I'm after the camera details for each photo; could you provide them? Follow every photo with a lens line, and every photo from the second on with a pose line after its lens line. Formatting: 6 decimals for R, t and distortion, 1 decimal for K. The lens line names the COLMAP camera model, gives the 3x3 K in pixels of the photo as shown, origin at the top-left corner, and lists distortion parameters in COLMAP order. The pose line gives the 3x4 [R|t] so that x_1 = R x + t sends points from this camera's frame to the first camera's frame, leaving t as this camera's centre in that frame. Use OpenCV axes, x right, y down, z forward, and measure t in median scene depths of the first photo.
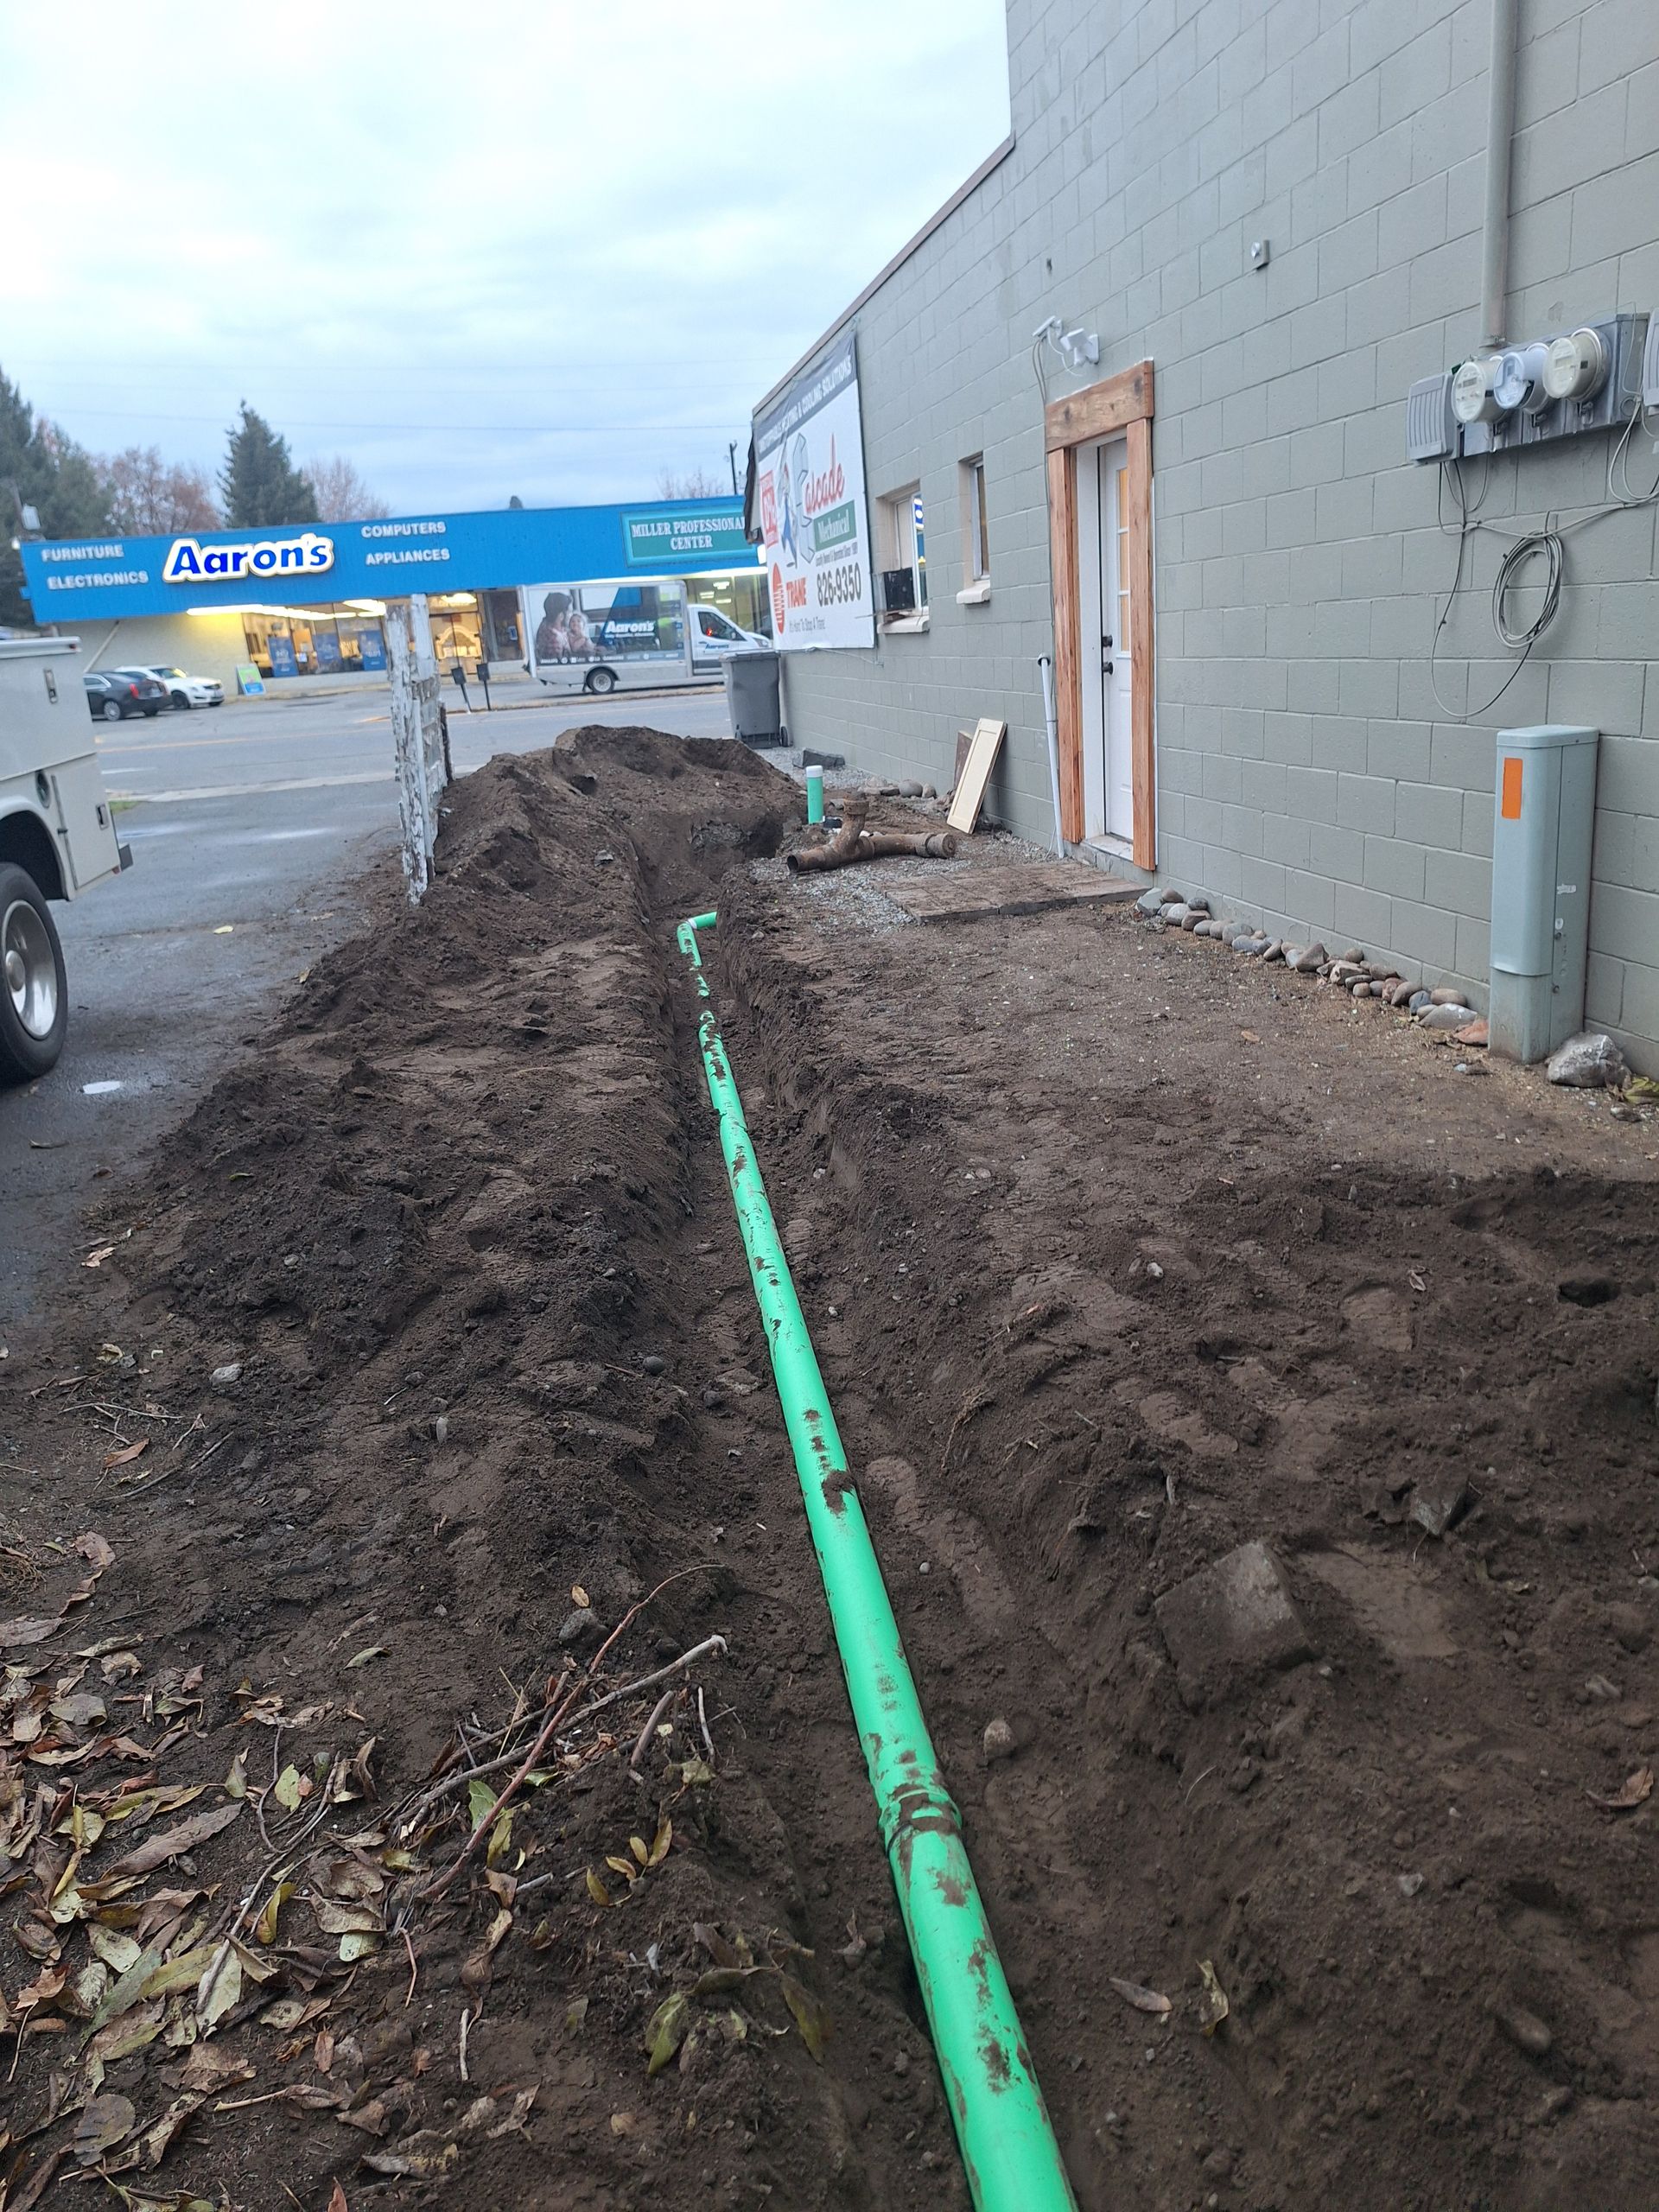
lens RADIAL K [[1521.8, 0, 830.0], [0, 1521.8, 1163.5], [0, 0, 1]] dist [0.093414, -0.127263]
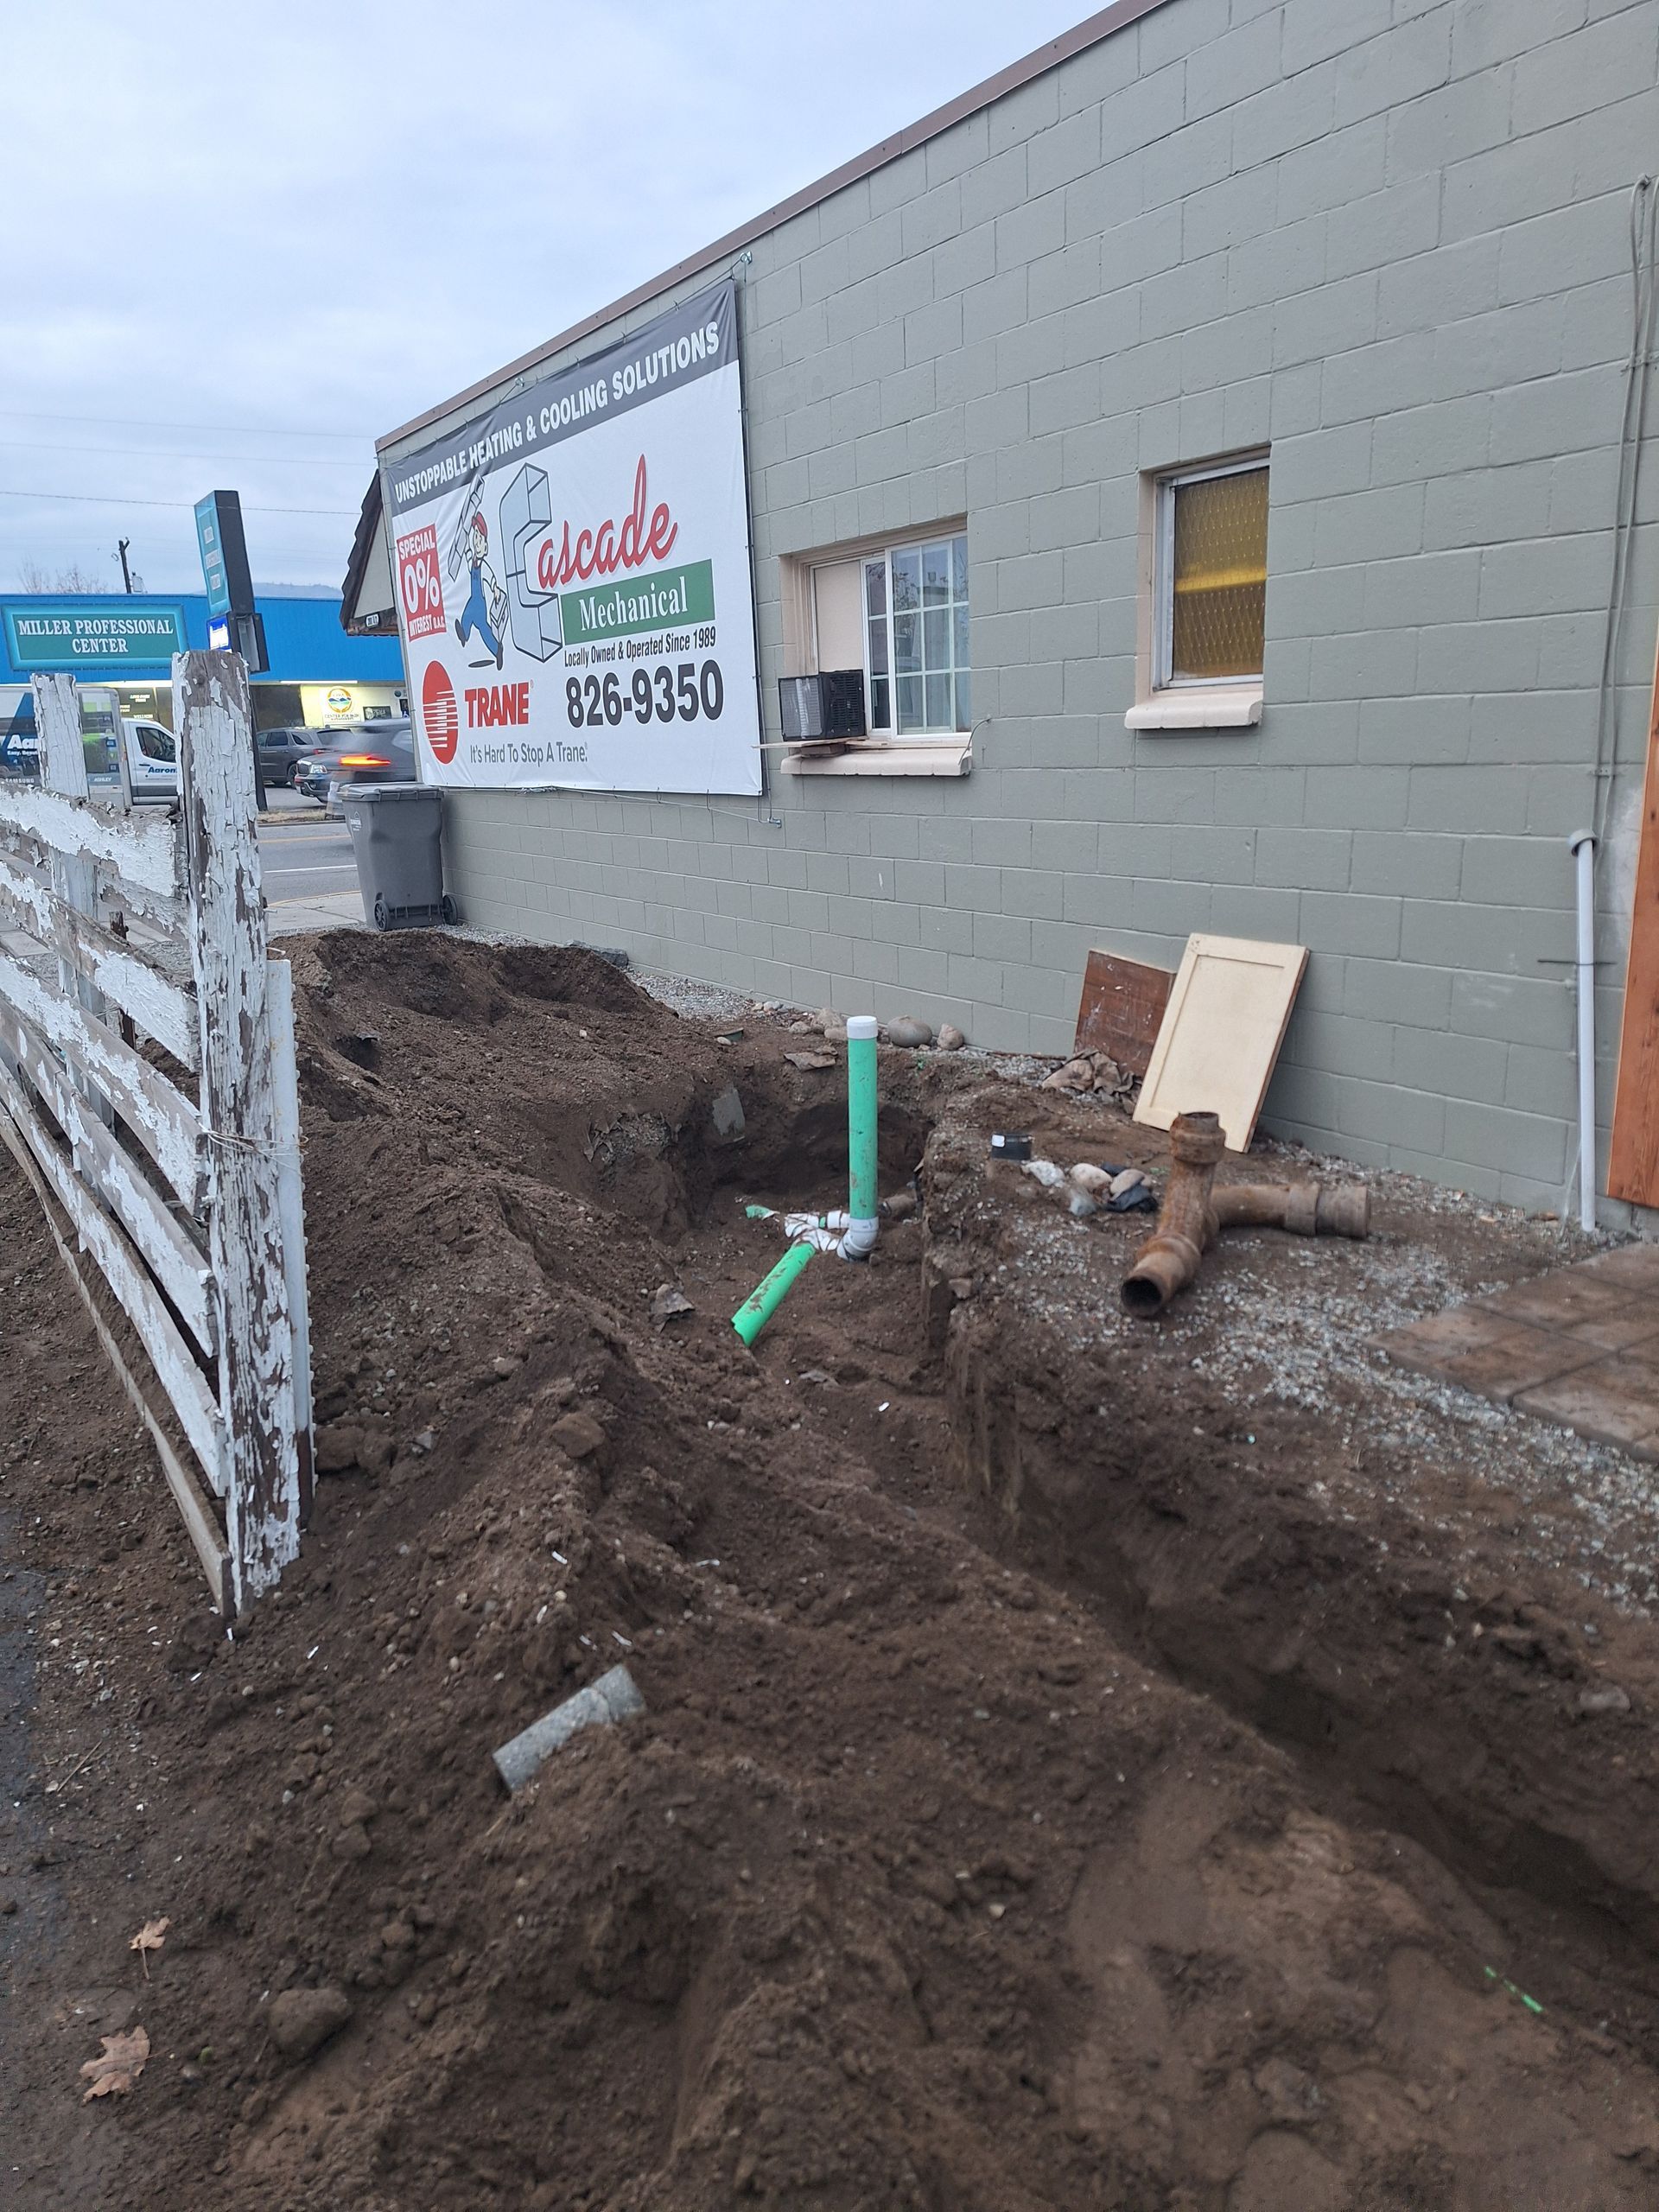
lens RADIAL K [[1521.8, 0, 830.0], [0, 1521.8, 1163.5], [0, 0, 1]] dist [0.093414, -0.127263]
pose [[0.927472, -0.062480, 0.368634, -0.164751], [0.092270, 0.993693, -0.063726, -0.135091], [-0.362328, 0.093118, 0.927388, 0.398309]]
